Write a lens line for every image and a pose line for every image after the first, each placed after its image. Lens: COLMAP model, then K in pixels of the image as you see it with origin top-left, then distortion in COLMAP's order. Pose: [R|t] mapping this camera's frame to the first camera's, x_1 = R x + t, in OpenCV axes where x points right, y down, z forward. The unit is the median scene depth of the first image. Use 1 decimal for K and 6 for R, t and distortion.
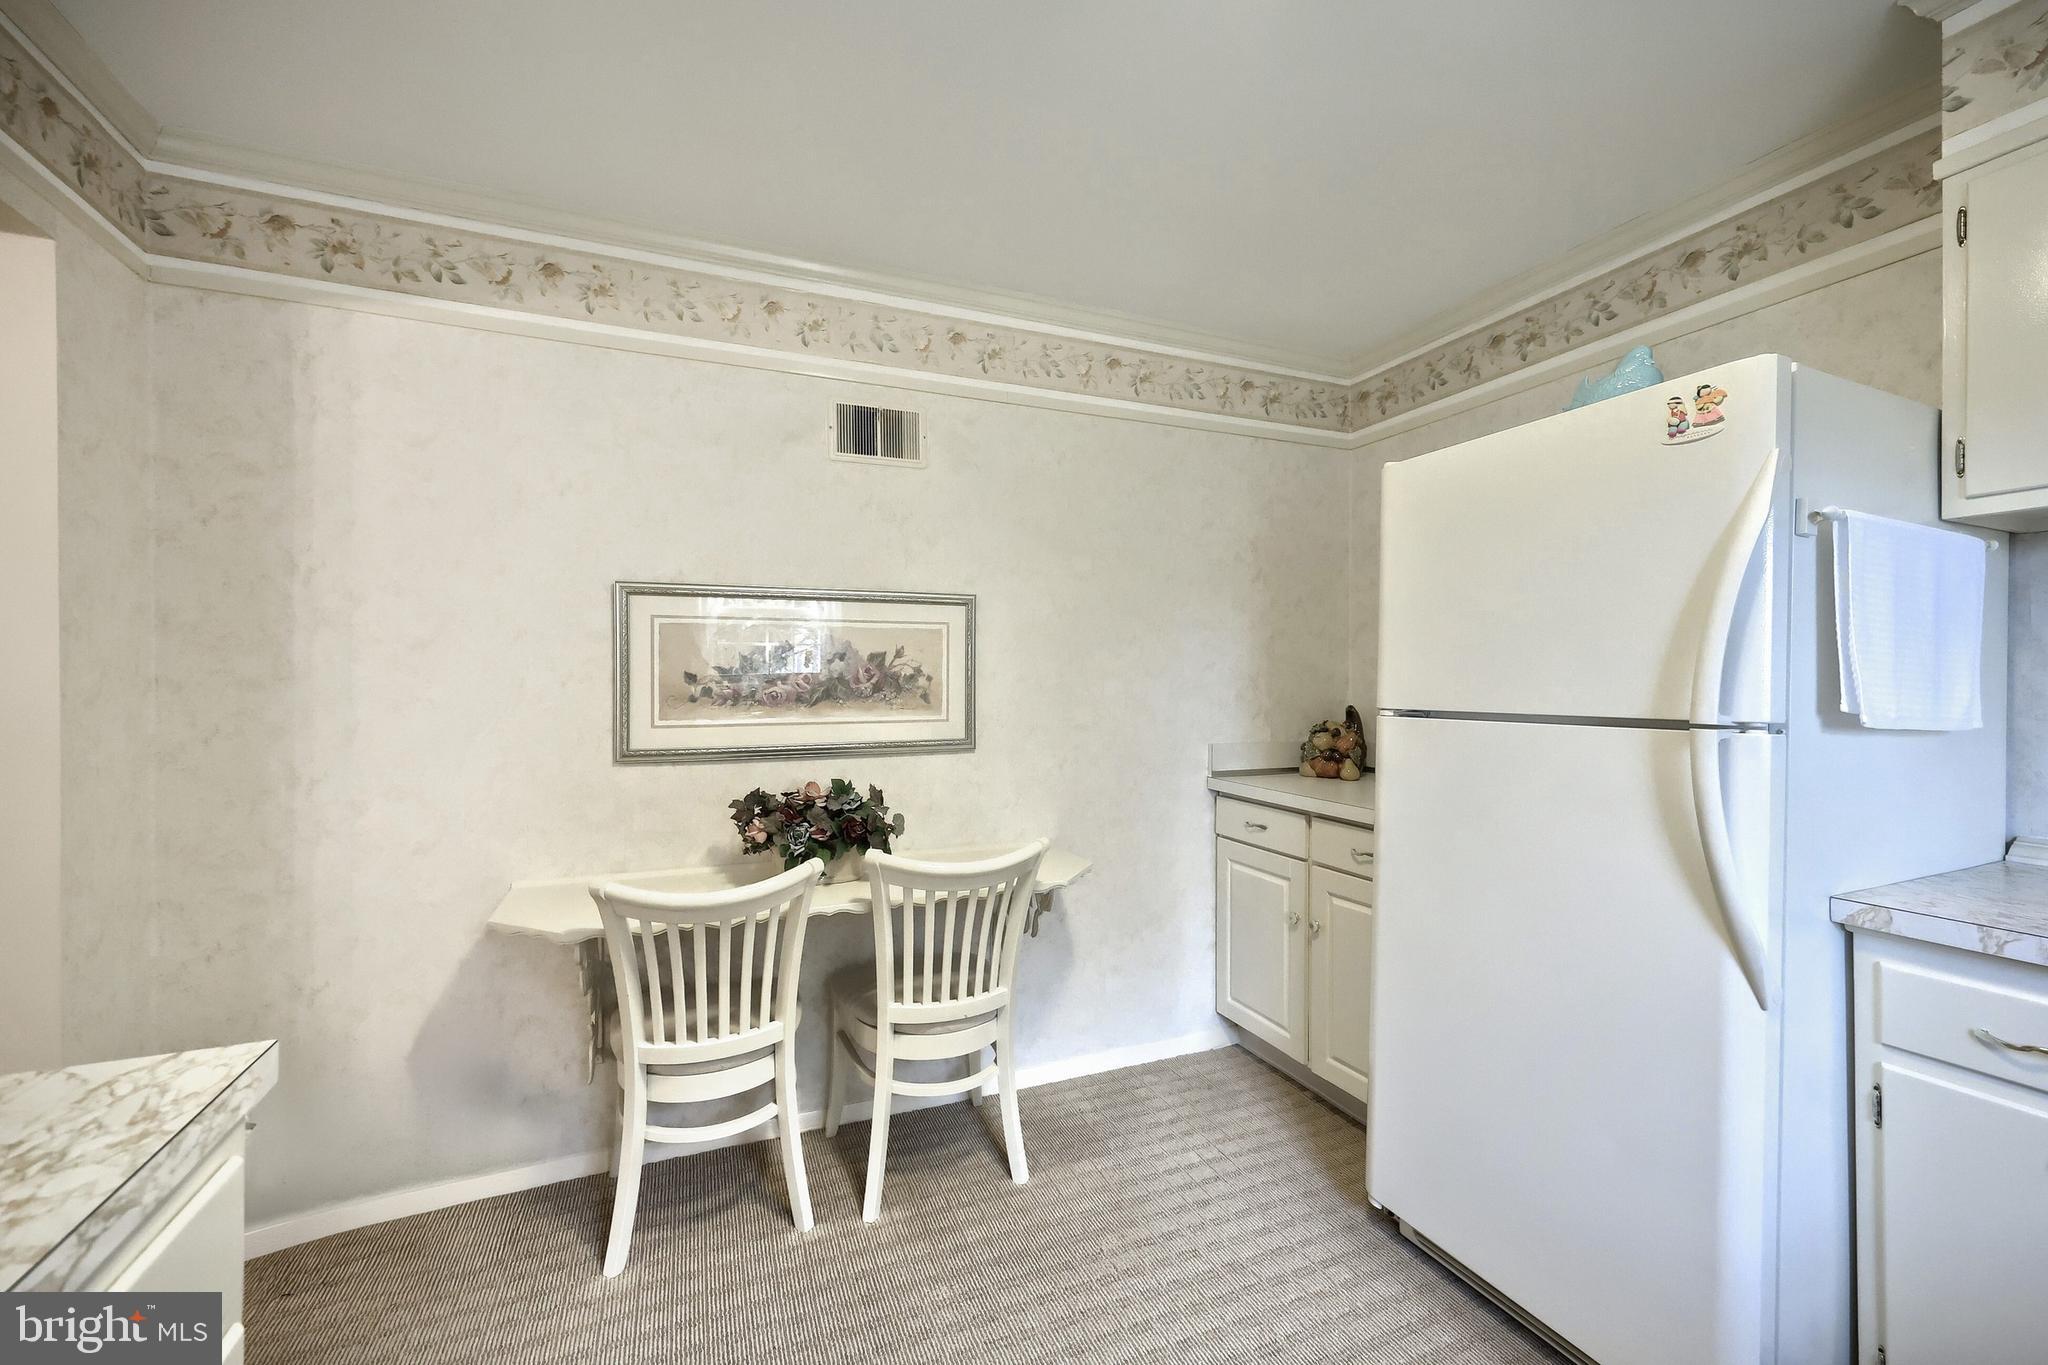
lens RADIAL K [[825.8, 0, 1021.5], [0, 825.8, 677.6], [0, 0, 1]] dist [0.001208, 0.000468]
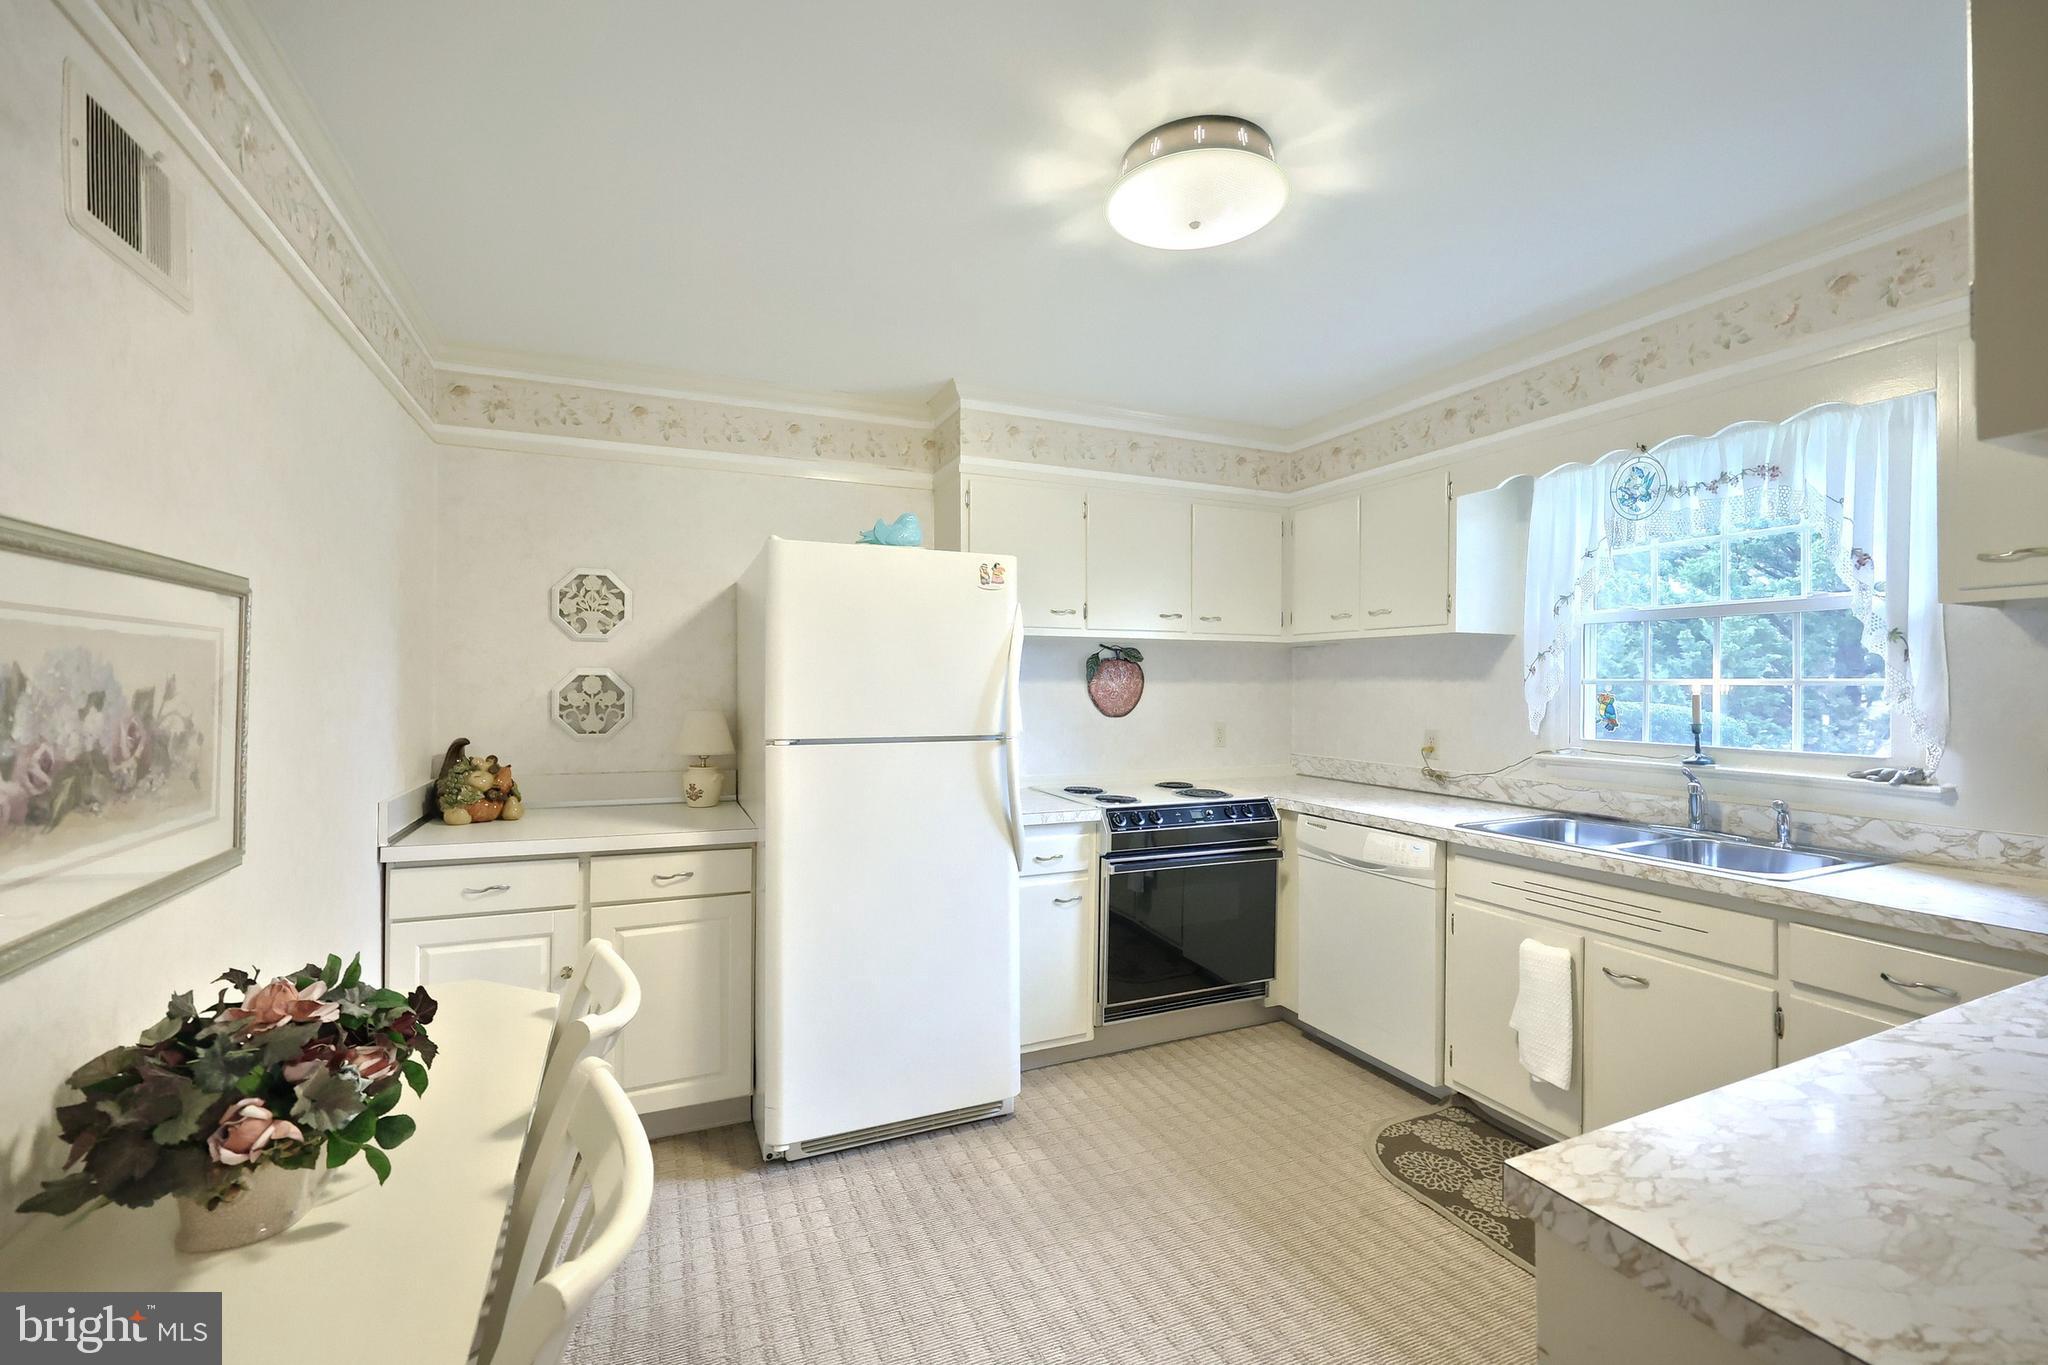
lens RADIAL K [[854.8, 0, 987.5], [0, 854.8, 680.1], [0, 0, 1]] dist [-0.001781, -0.000053]
pose [[0.014409, 0.003379, 0.999890, -0.635132], [-0.007766, 0.999965, -0.003267, -0.037396], [-0.999866, -0.007718, 0.014435, 0.531162]]
